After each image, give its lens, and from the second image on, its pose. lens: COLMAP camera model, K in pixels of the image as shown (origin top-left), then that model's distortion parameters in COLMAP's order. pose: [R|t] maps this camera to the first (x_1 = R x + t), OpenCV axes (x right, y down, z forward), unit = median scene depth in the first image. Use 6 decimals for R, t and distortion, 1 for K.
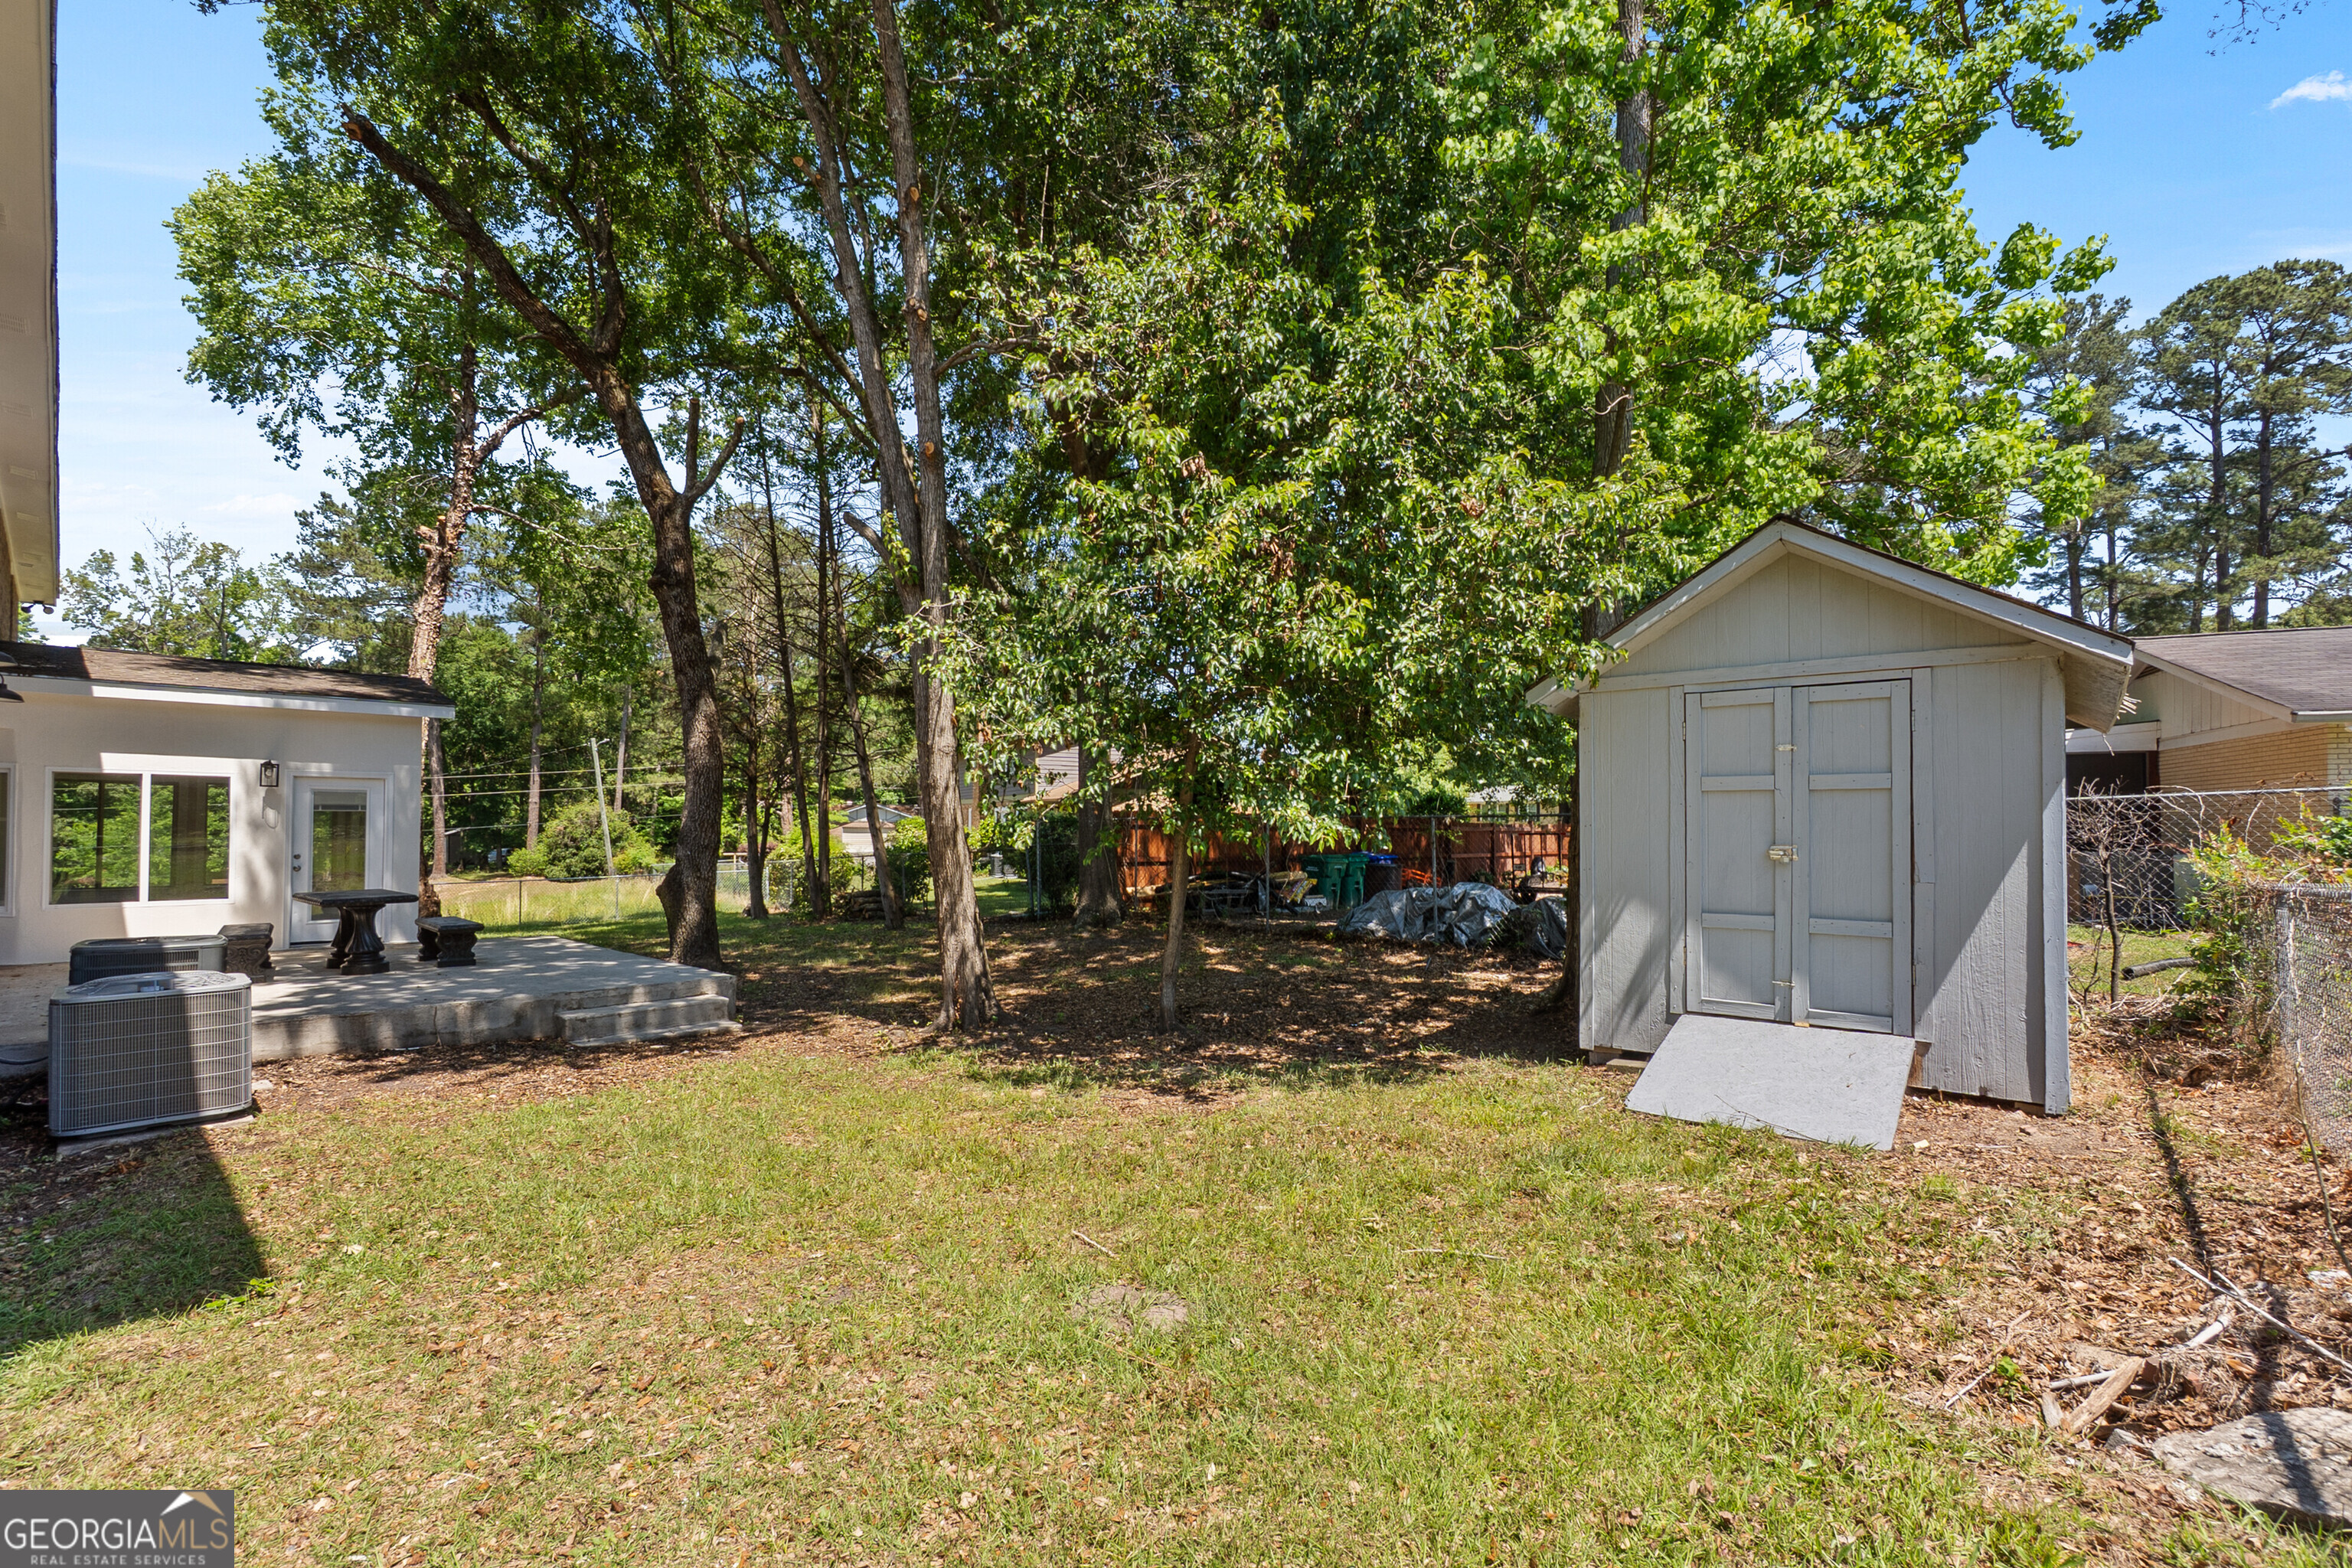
lens RADIAL K [[1047.8, 0, 1212.3], [0, 1047.8, 794.2], [0, 0, 1]] dist [-0.023942, -0.000243]
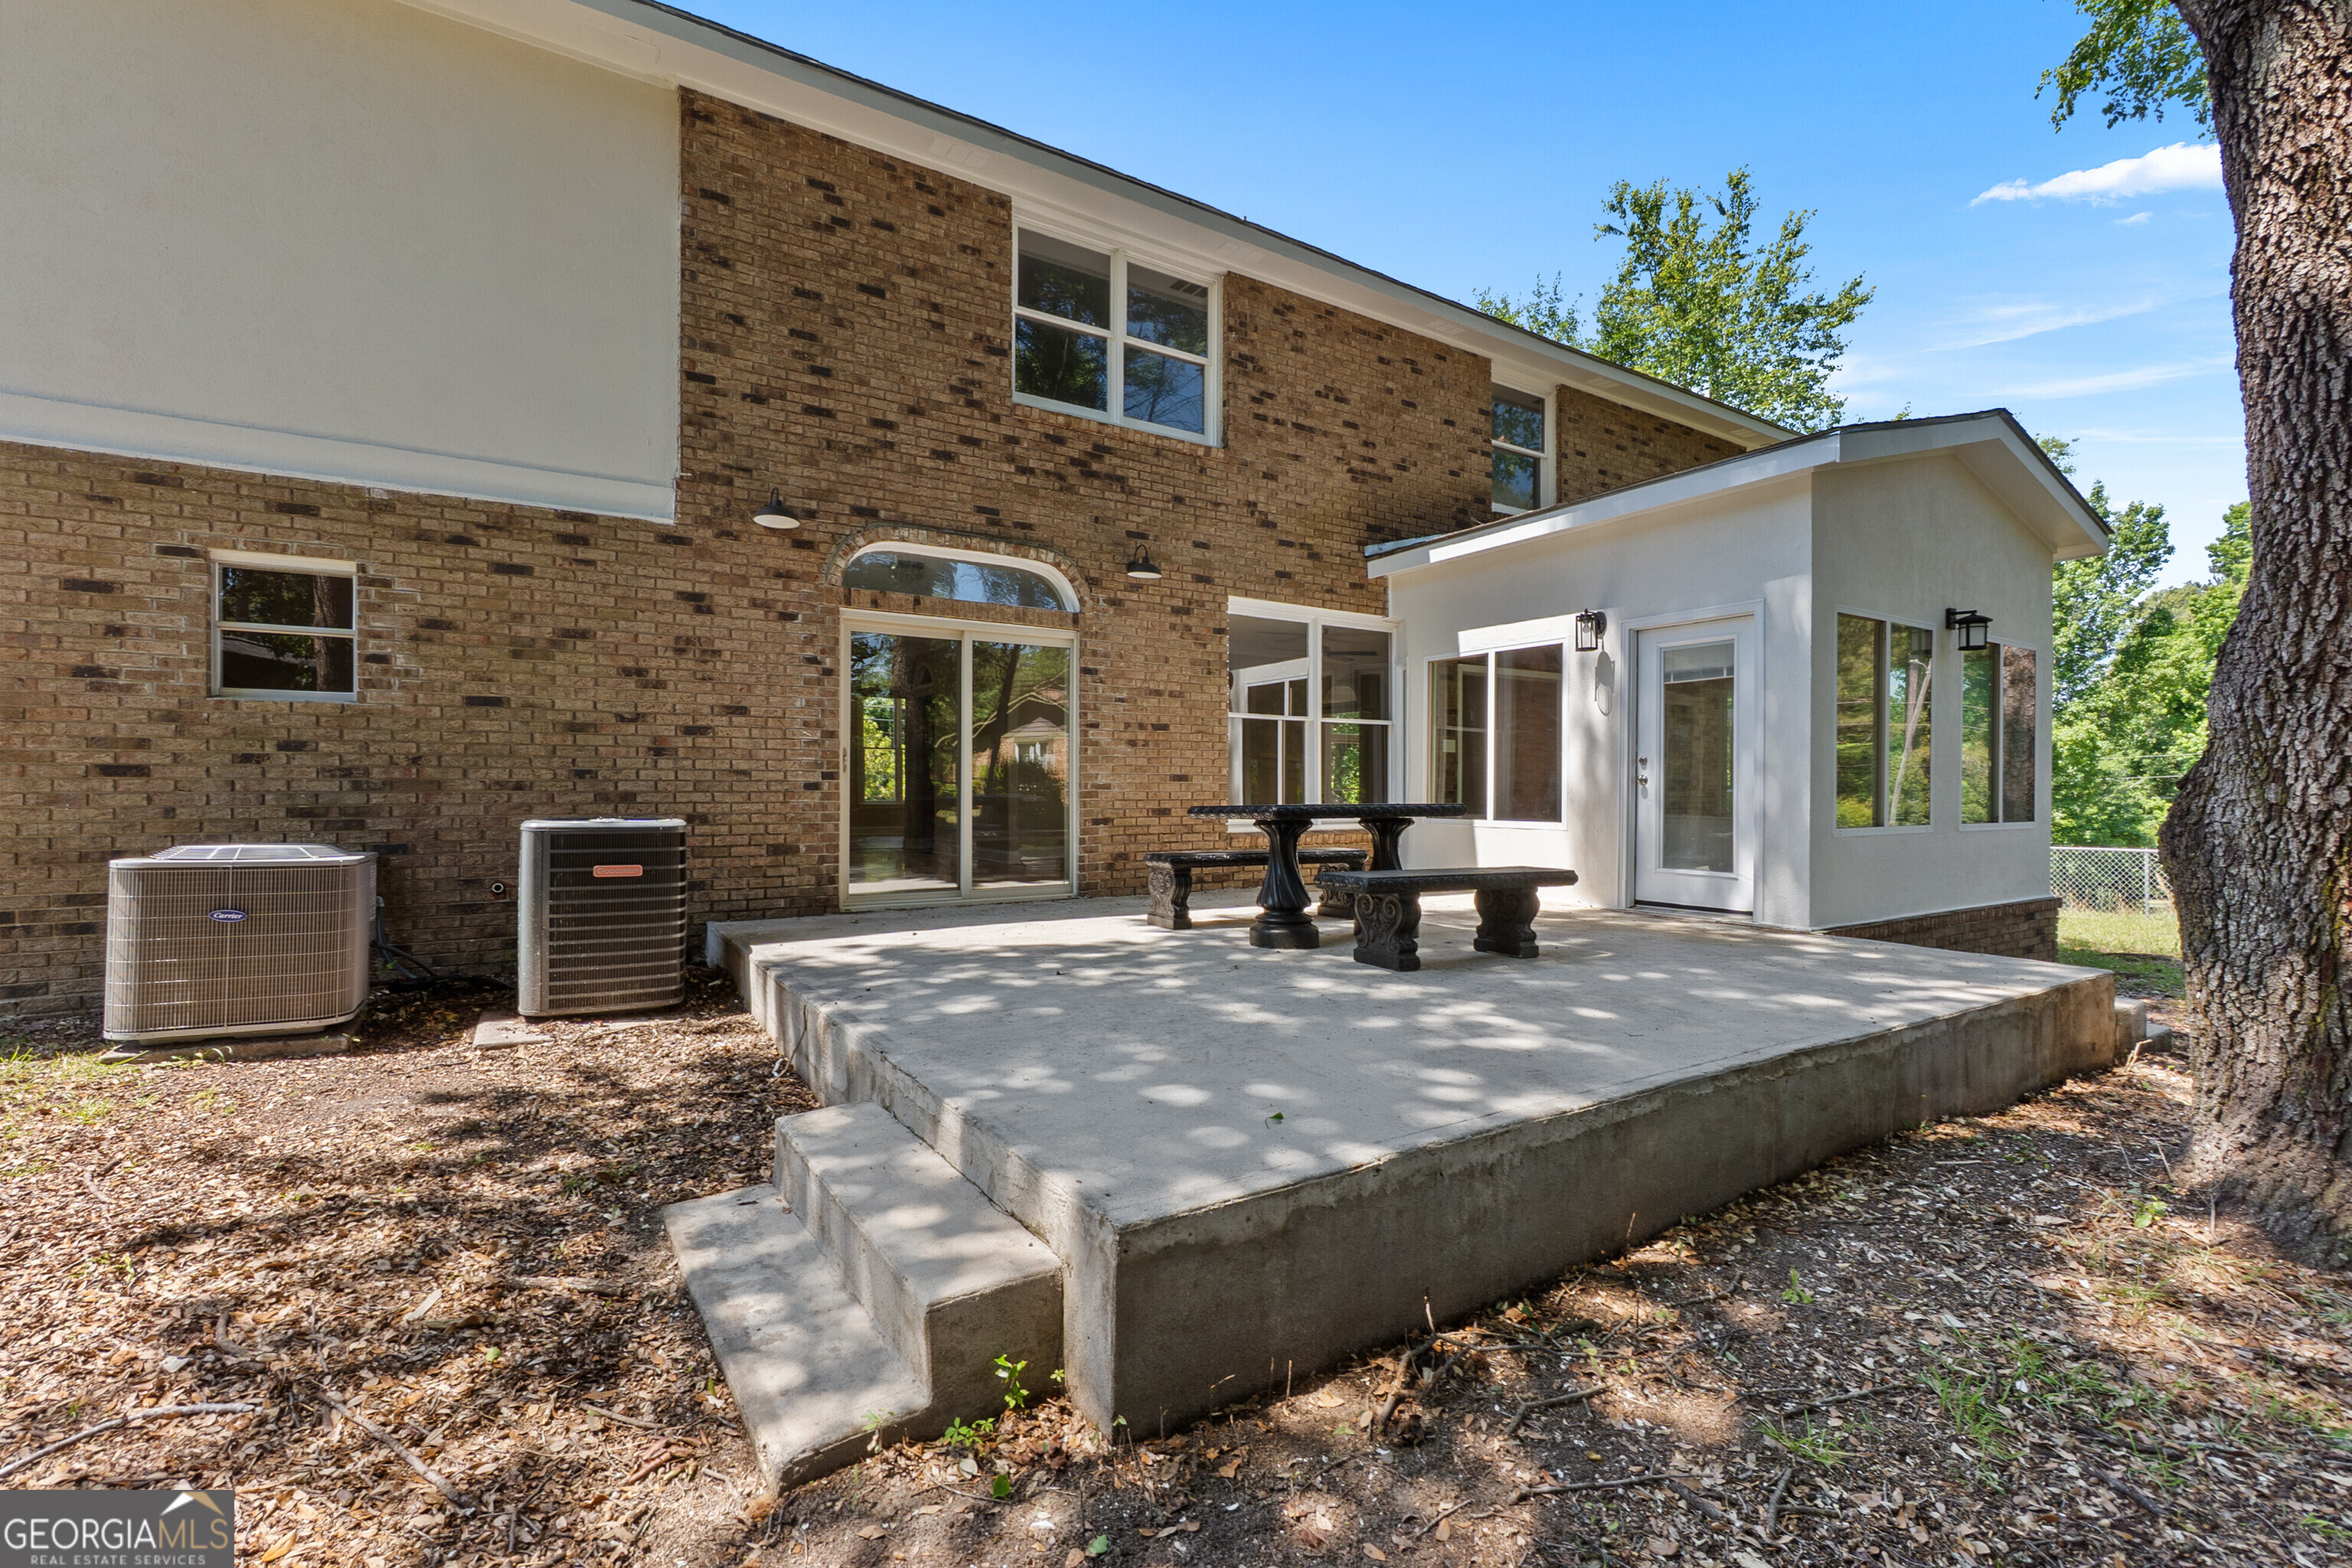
lens RADIAL K [[1021.8, 0, 1162.7], [0, 1021.8, 776.7], [0, 0, 1]] dist [-0.004121, -0.000341]
pose [[-0.267928, -0.011435, -0.963371, -0.127129], [0.021337, 0.999614, -0.017799, 0.042932], [0.963203, -0.025324, -0.267580, 0.506198]]
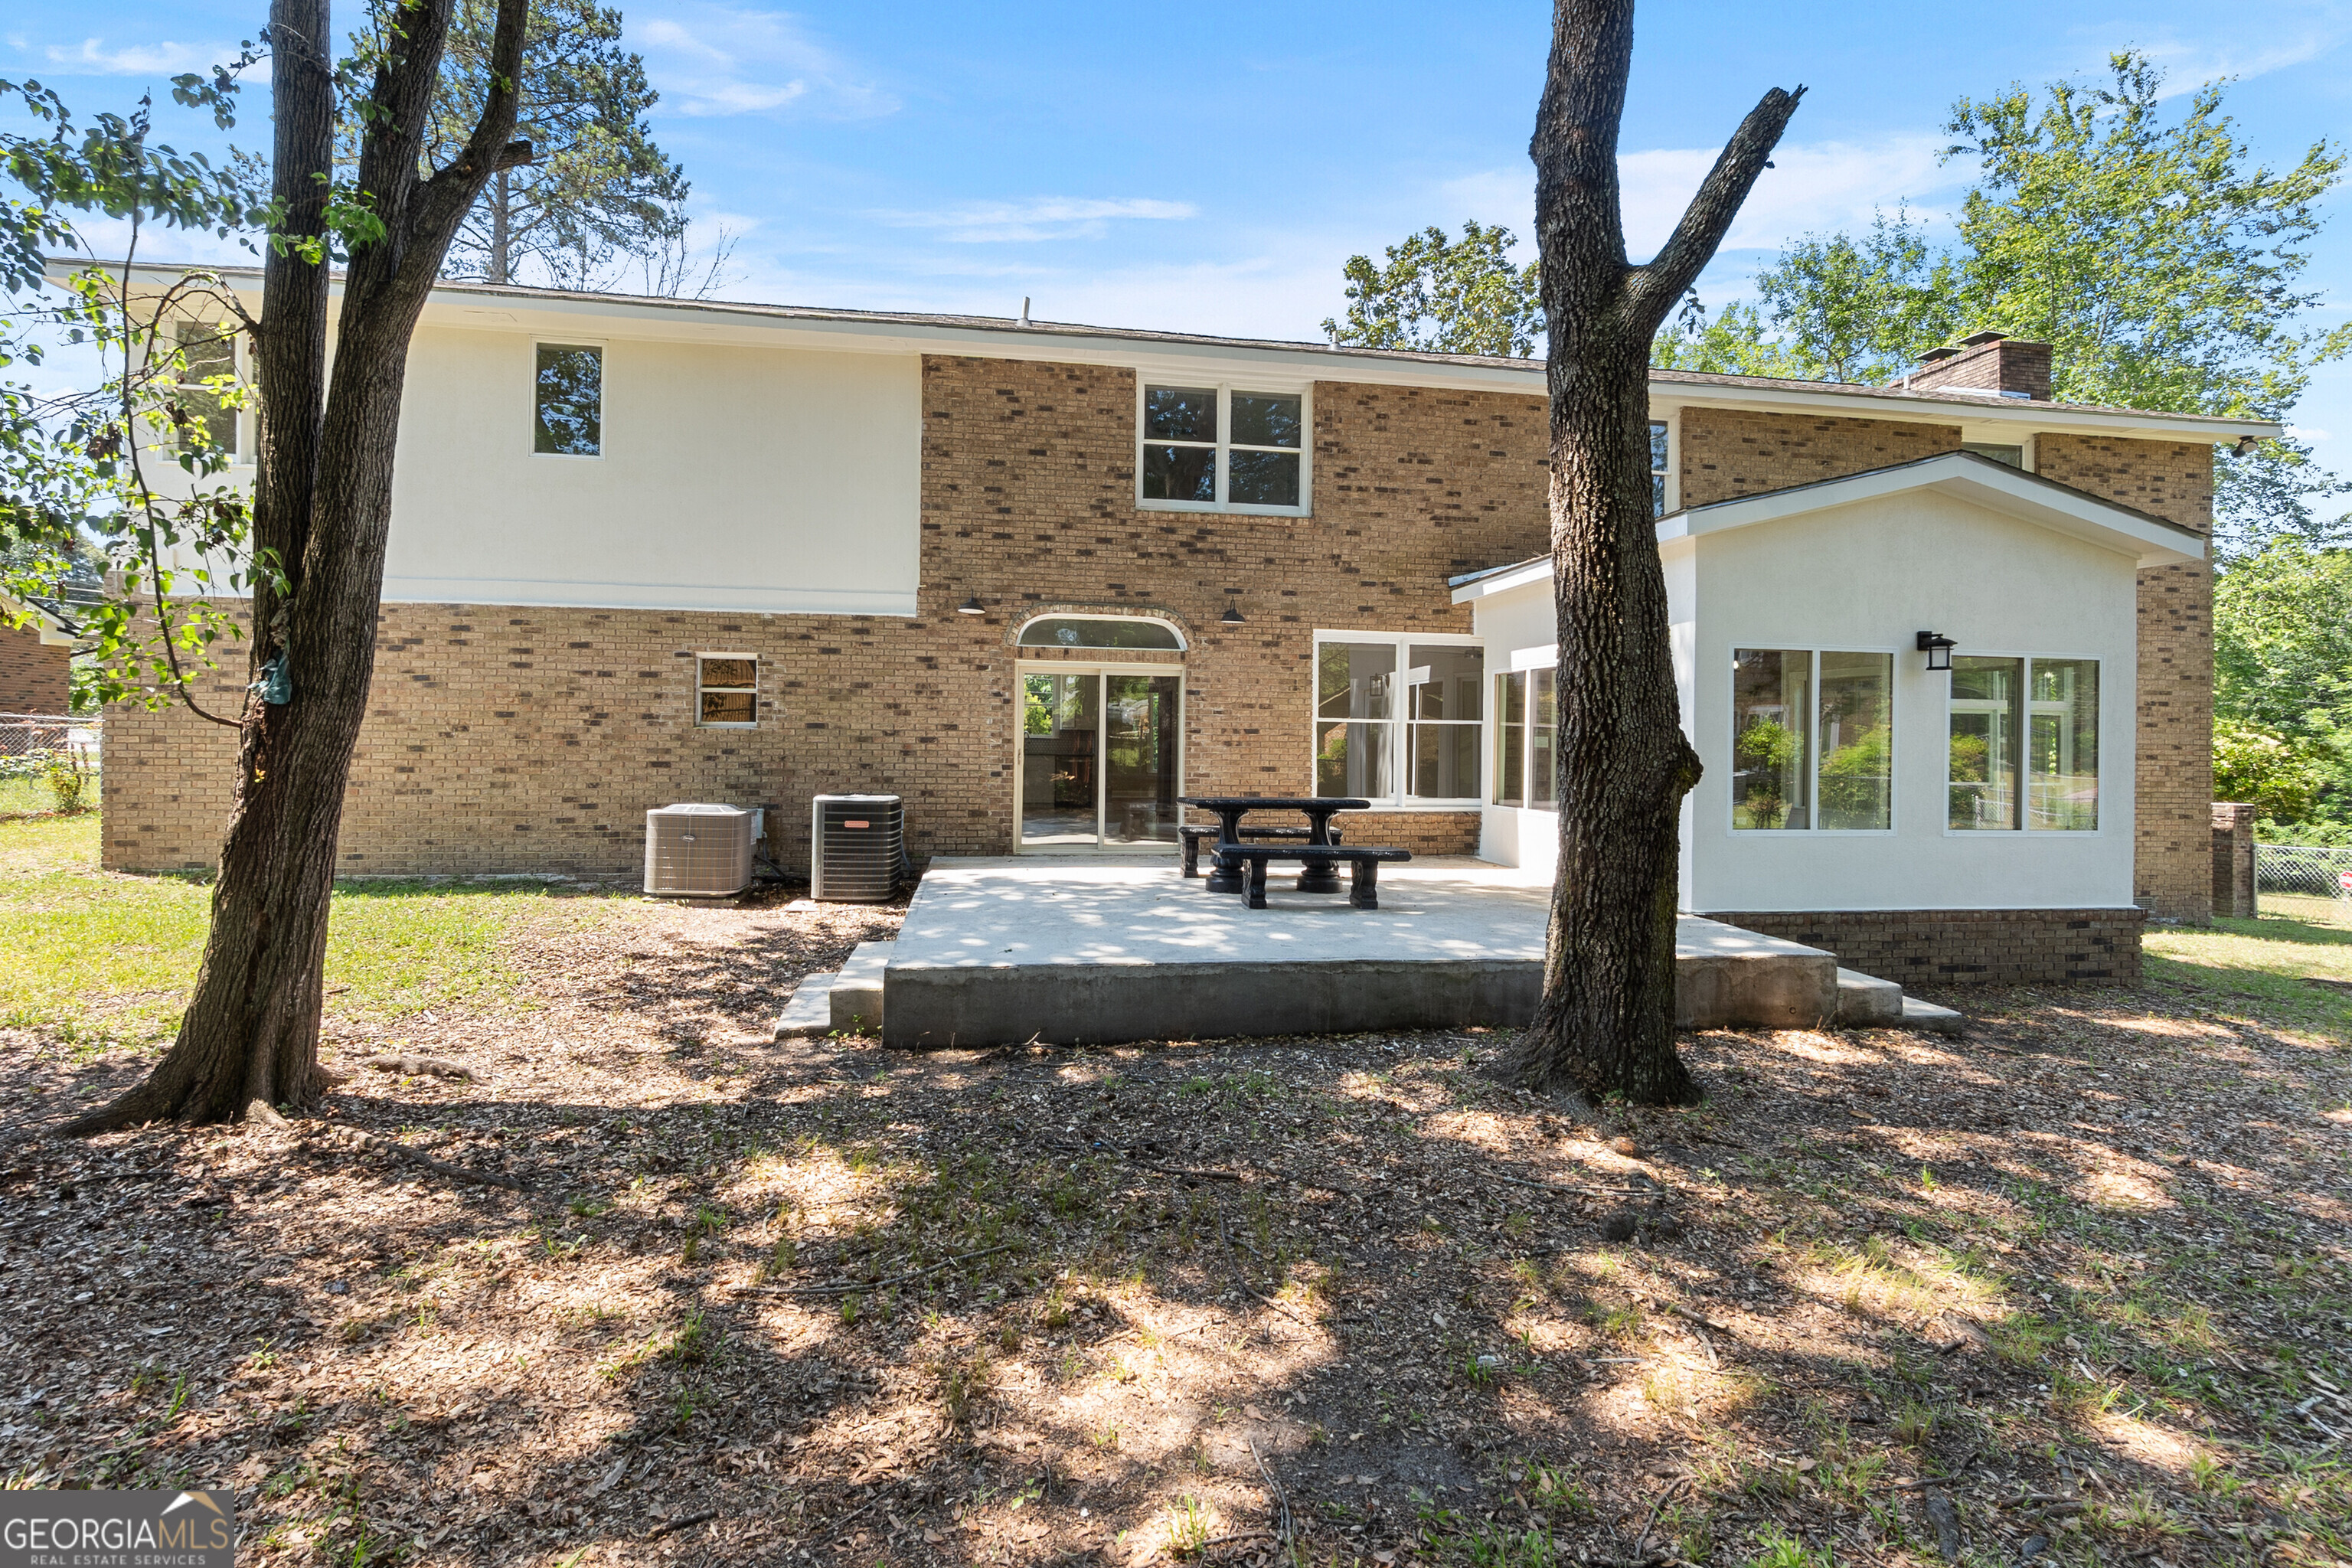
lens RADIAL K [[1063.7, 0, 1173.6], [0, 1063.7, 720.0], [0, 0, 1]] dist [-0.002774, -0.000253]
pose [[-0.623234, -0.021251, -0.781747, -0.049682], [0.004726, 0.999510, -0.030939, 0.028161], [0.782021, -0.022977, -0.622828, 0.708872]]
